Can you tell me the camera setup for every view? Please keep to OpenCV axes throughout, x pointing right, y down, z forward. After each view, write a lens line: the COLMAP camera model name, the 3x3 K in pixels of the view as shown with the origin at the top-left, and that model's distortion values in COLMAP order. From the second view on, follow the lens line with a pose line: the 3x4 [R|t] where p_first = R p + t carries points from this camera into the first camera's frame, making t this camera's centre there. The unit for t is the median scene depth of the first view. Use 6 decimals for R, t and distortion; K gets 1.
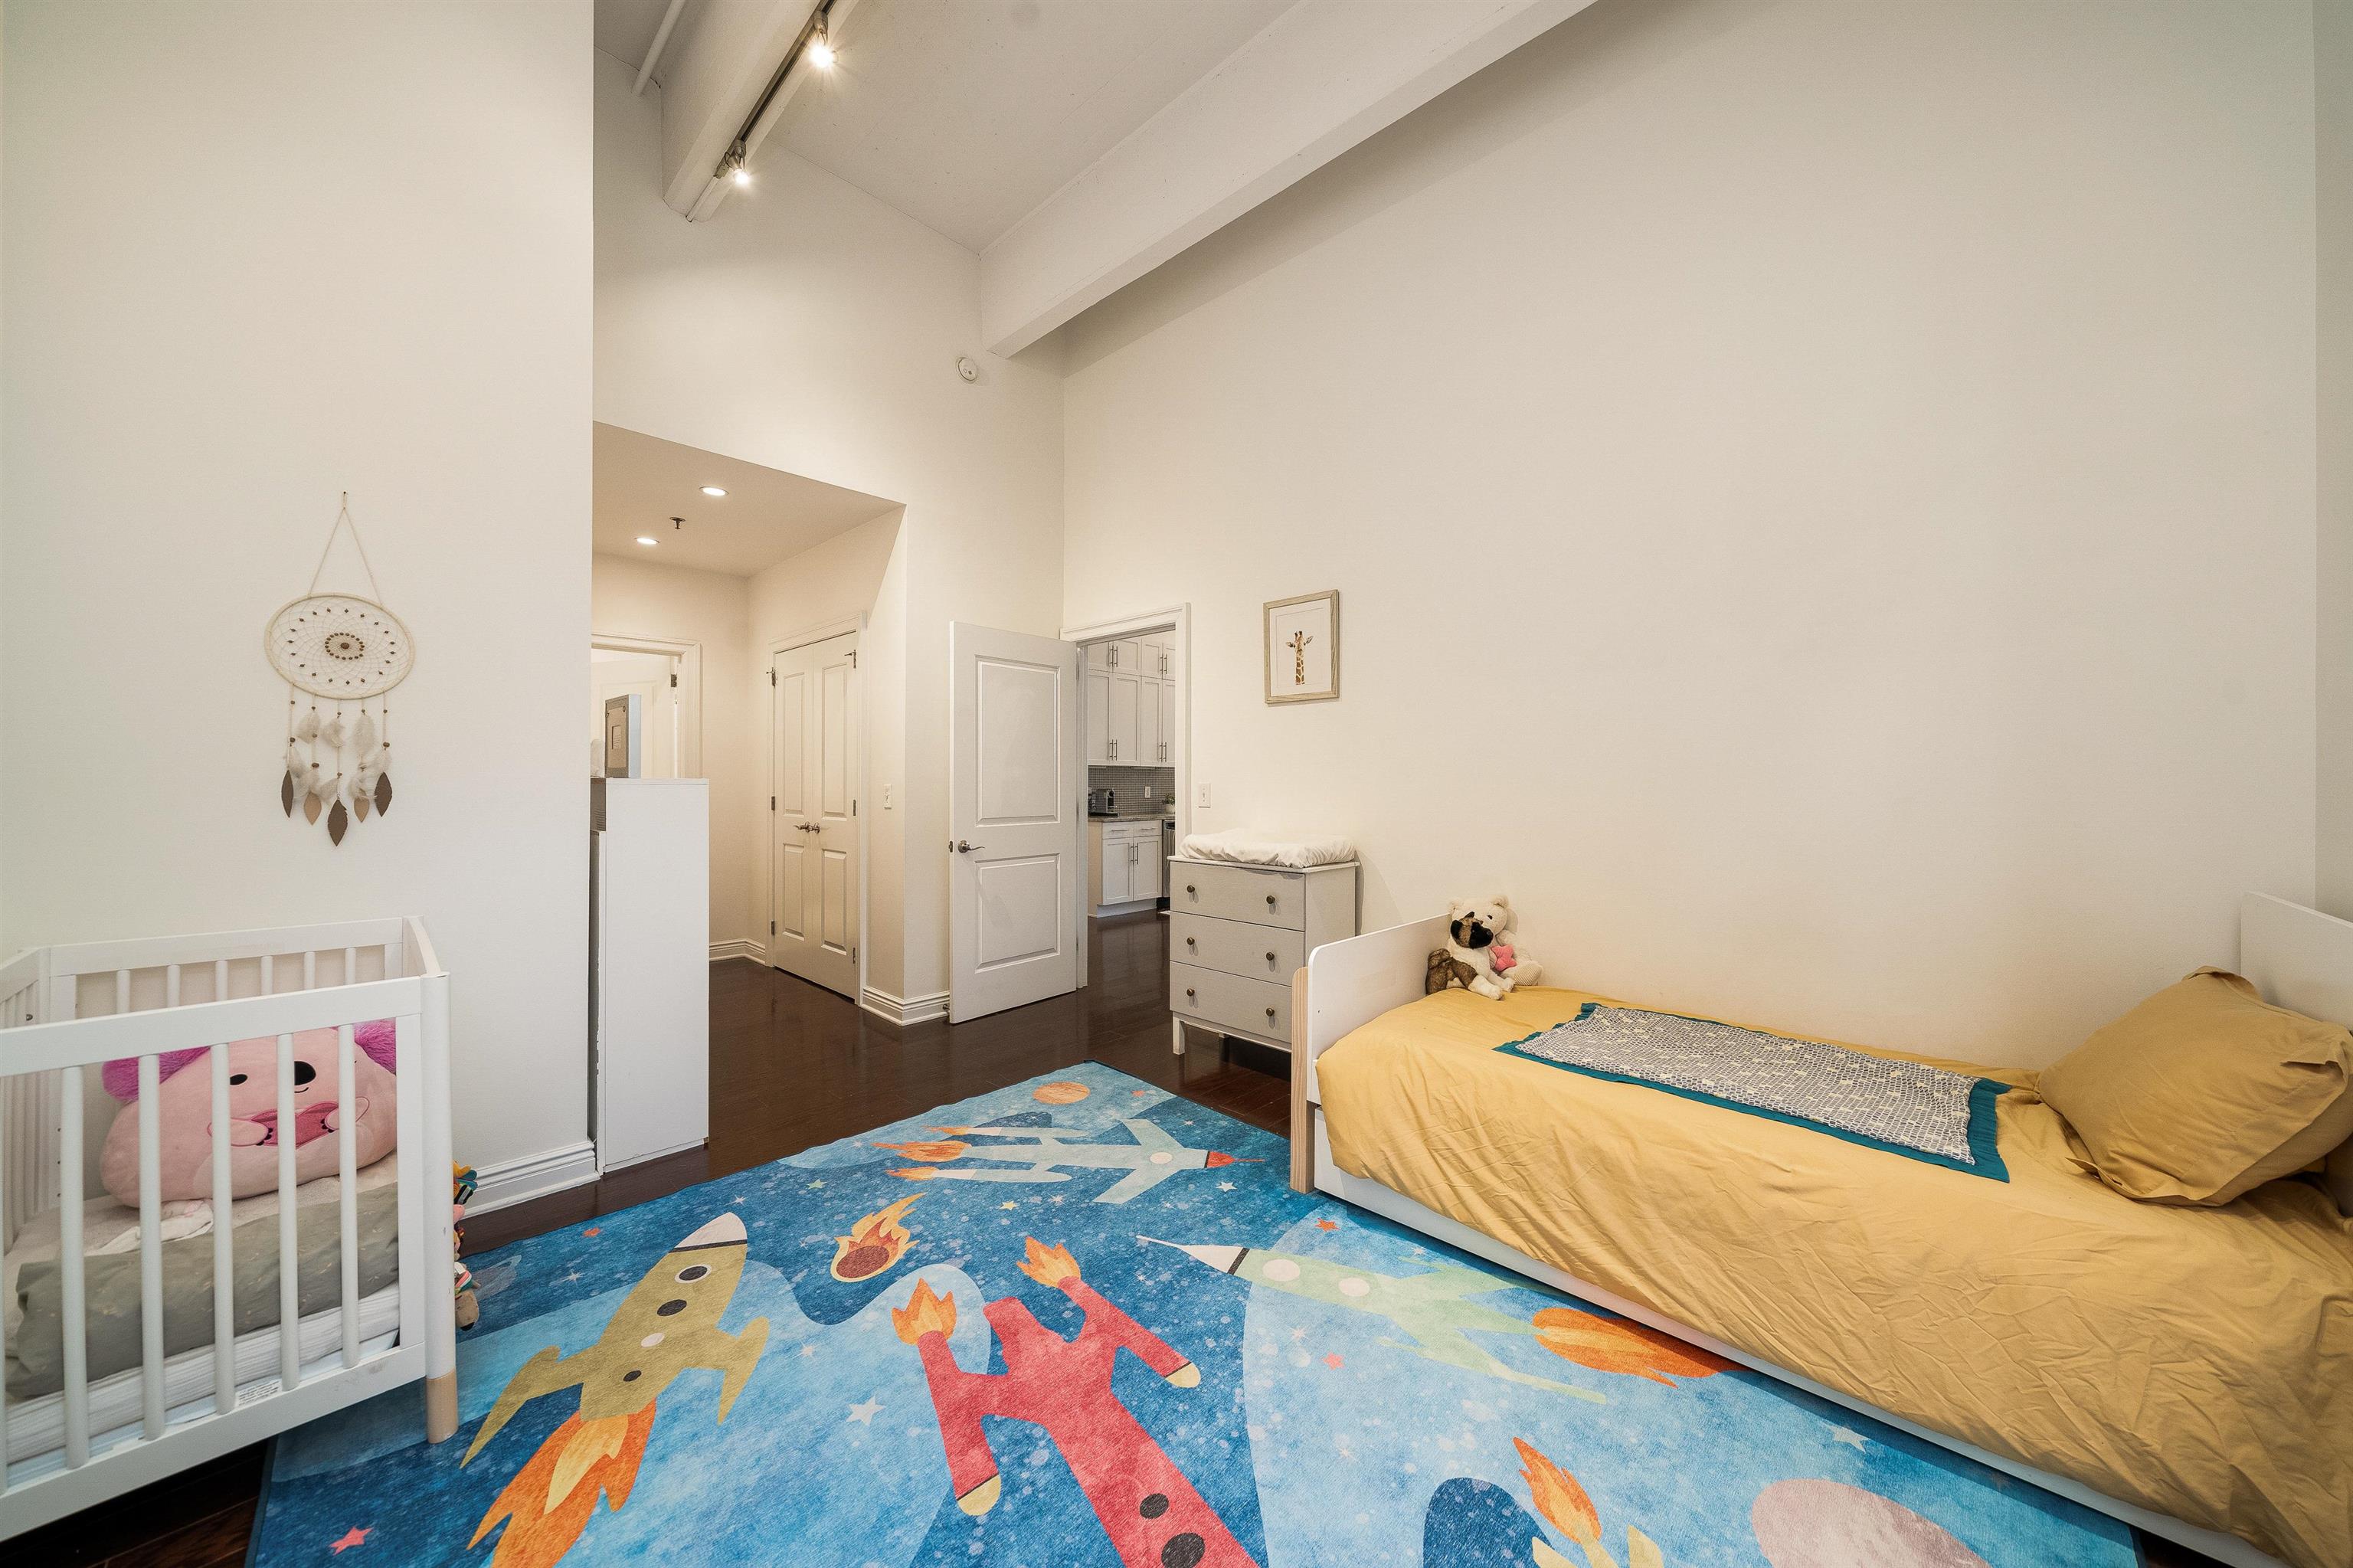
lens RADIAL K [[799.6, 0, 1182.1], [0, 799.6, 777.8], [0, 0, 1]] dist [-0.008379, 0.001085]
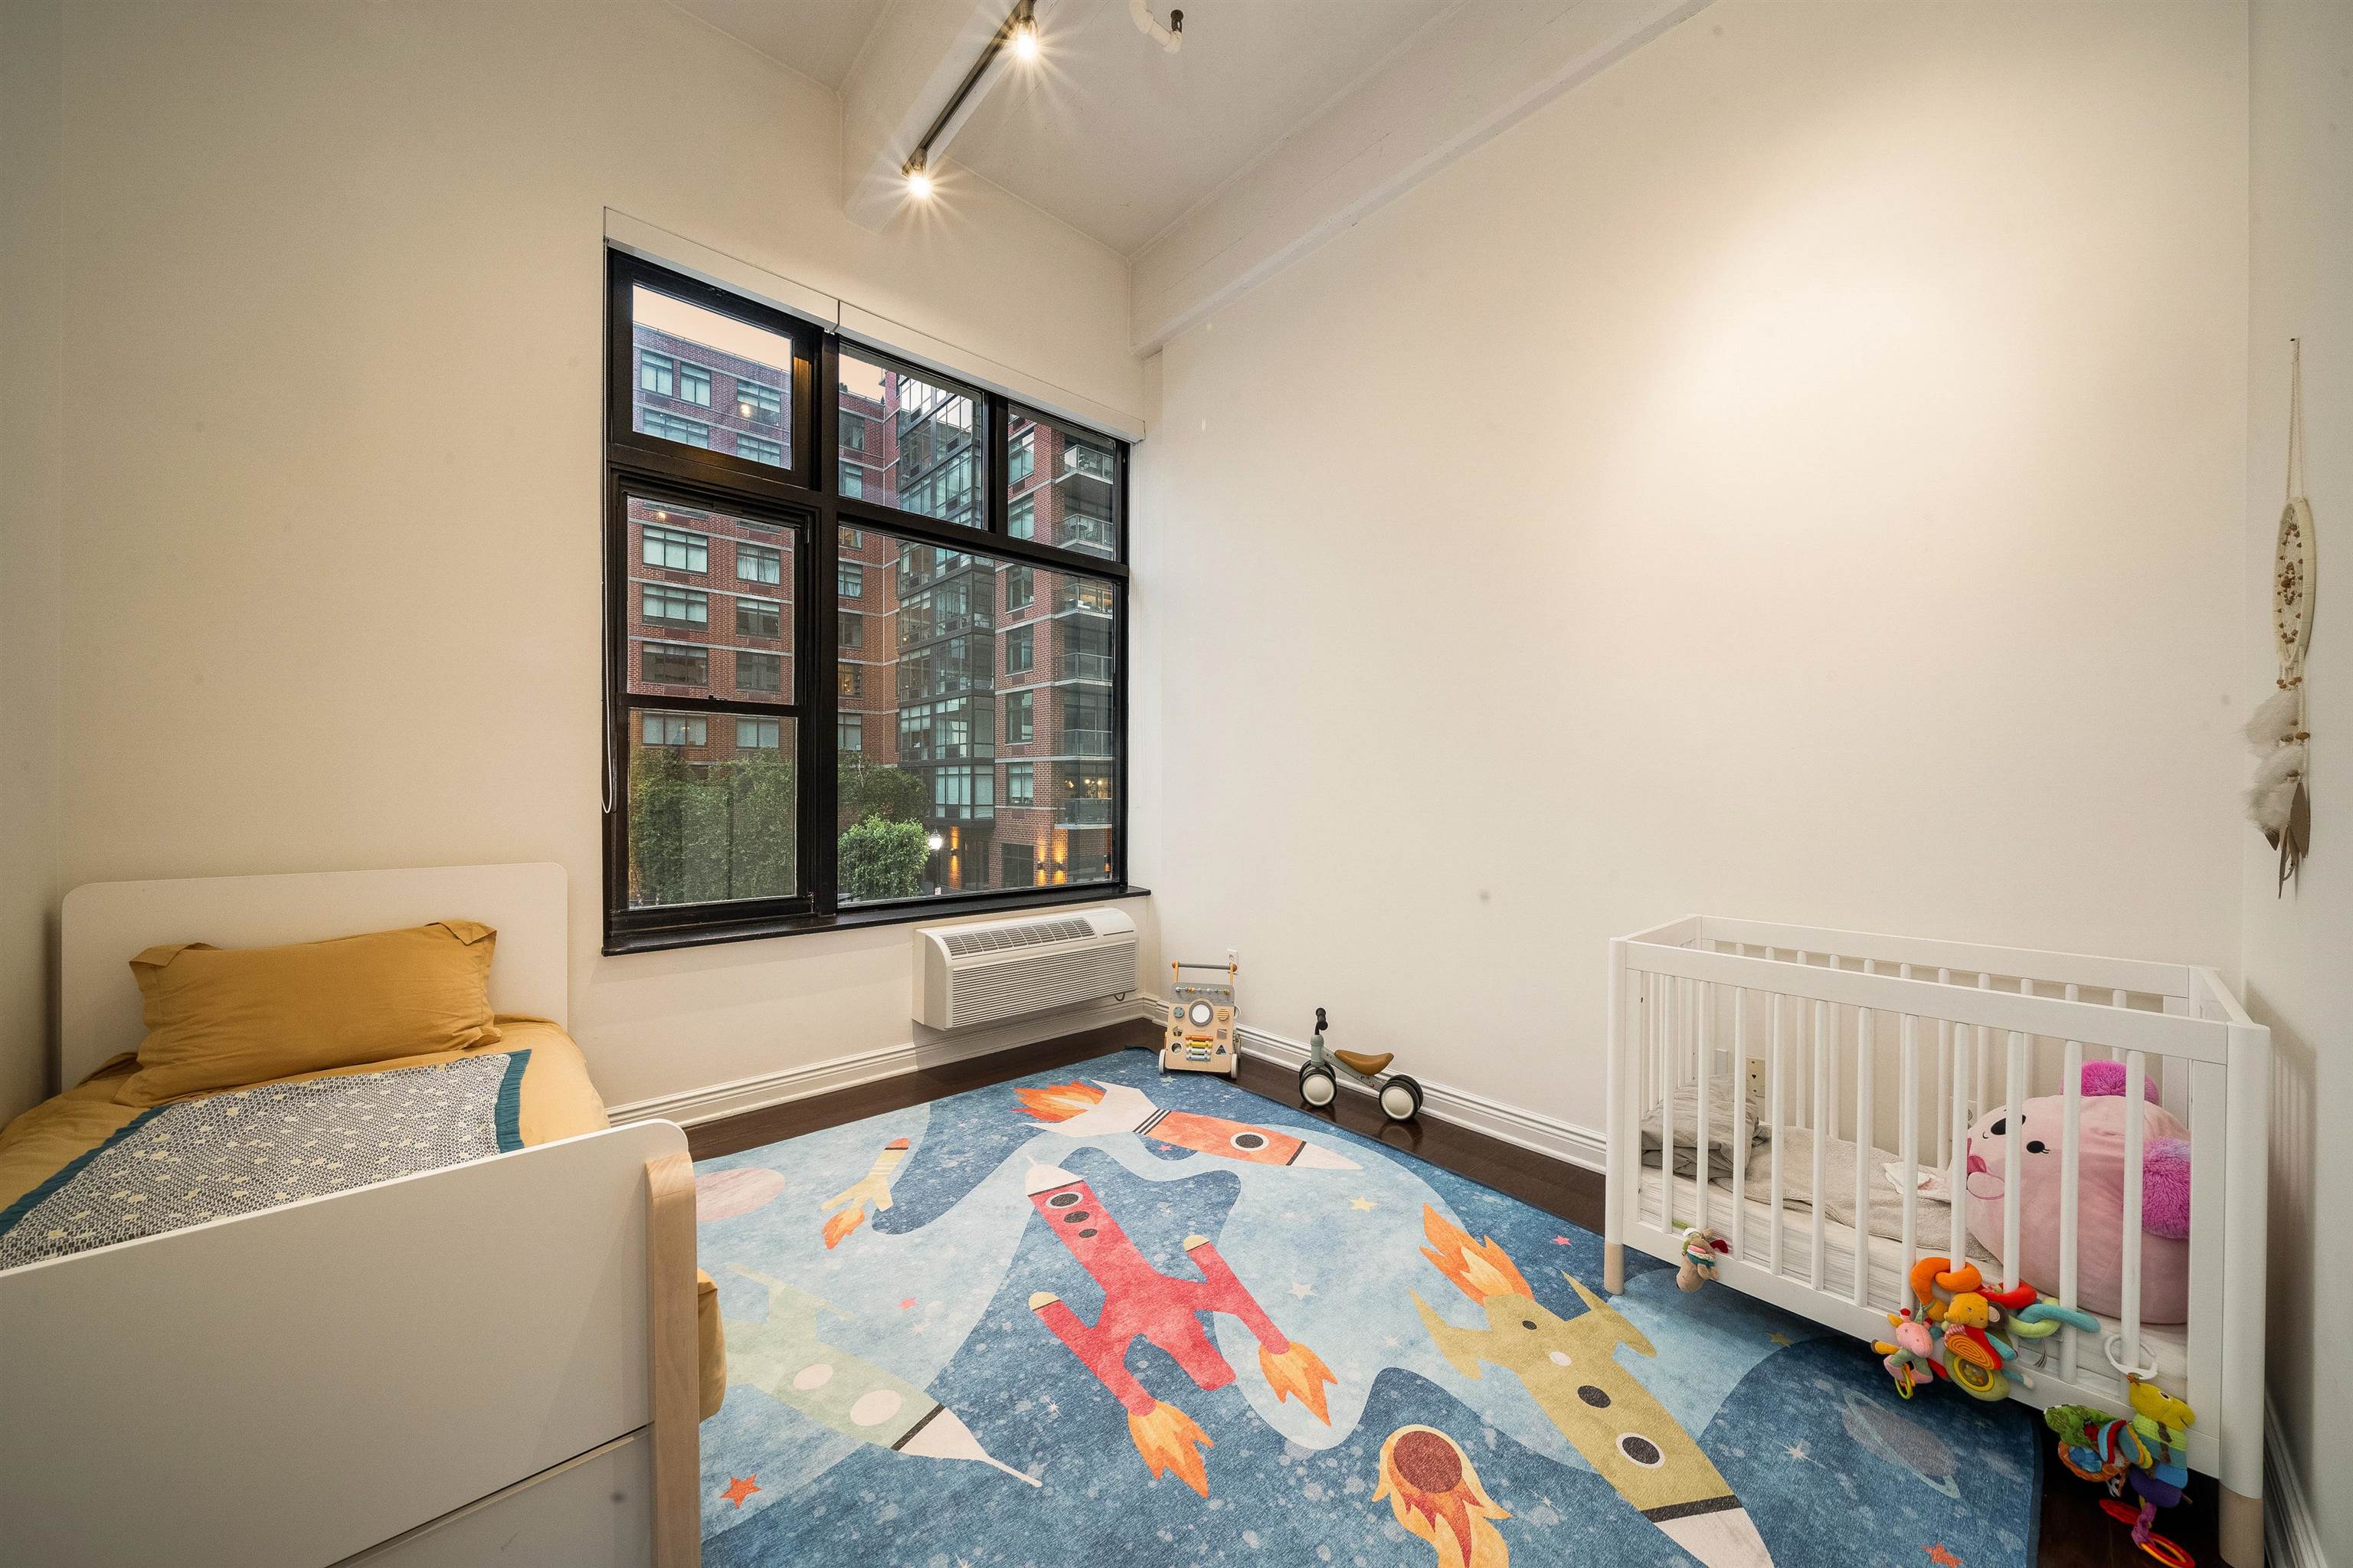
lens RADIAL K [[799.6, 0, 1191.2], [0, 799.6, 798.9], [0, 0, 1]] dist [-0.008379, 0.001085]
pose [[-0.997736, -0.003930, 0.067138, -0.241719], [-0.003369, 0.999958, 0.008479, 0.003830], [-0.067169, 0.008234, -0.997708, 1.786895]]
